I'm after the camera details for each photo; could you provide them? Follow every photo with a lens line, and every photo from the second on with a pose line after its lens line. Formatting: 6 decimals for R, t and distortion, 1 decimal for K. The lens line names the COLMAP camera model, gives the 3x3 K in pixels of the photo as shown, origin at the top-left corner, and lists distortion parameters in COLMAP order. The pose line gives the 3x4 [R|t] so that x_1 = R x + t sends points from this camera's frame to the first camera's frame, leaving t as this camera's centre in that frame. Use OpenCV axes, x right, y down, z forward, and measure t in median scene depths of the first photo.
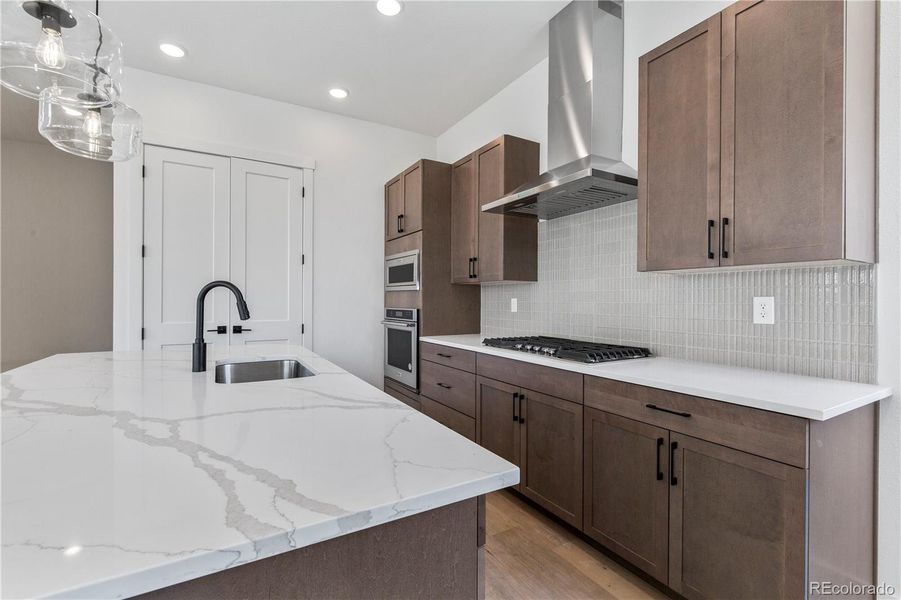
lens RADIAL K [[401.4, 0, 450.5], [0, 401.4, 300.0], [0, 0, 1]] dist [0.001576, 0.000373]
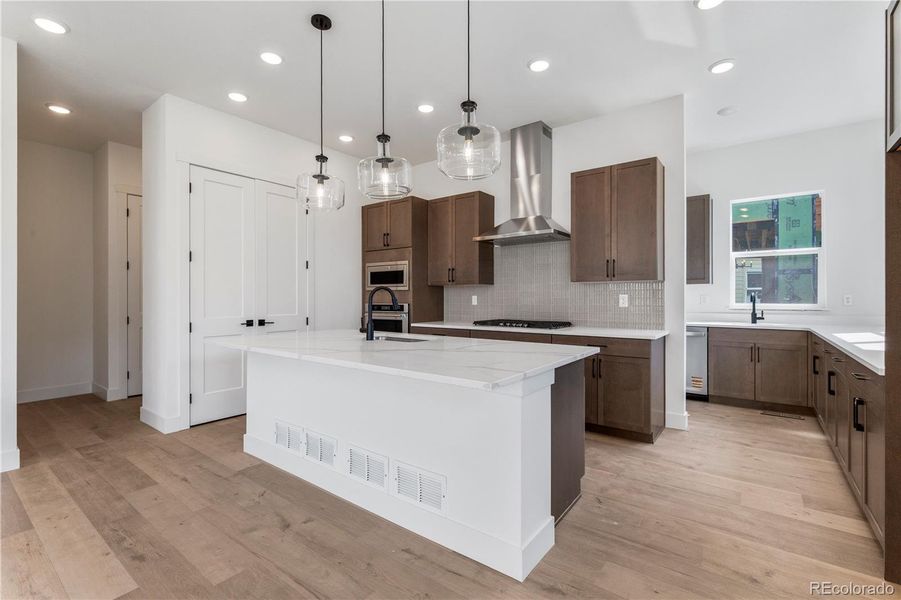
lens RADIAL K [[401.9, 0, 453.1], [0, 401.9, 296.6], [0, 0, 1]] dist [0.000578, 0.000031]
pose [[0.921882, -0.005423, 0.387432, -0.532730], [0.005828, 0.999983, 0.000131, -0.001387], [-0.387426, 0.002137, 0.921898, -0.378044]]
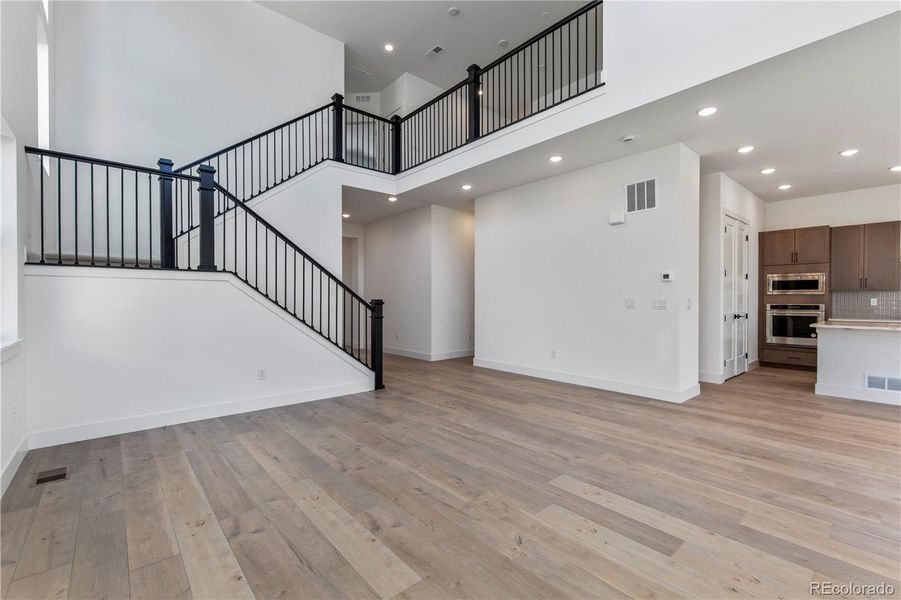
lens RADIAL K [[401.4, 0, 450.5], [0, 401.4, 300.0], [0, 0, 1]] dist [0.001576, 0.000373]
pose [[0.984311, -0.007274, 0.176293, -2.389112], [0.007104, 0.999973, 0.001596, -0.014256], [-0.176300, -0.000319, 0.984336, -0.605182]]
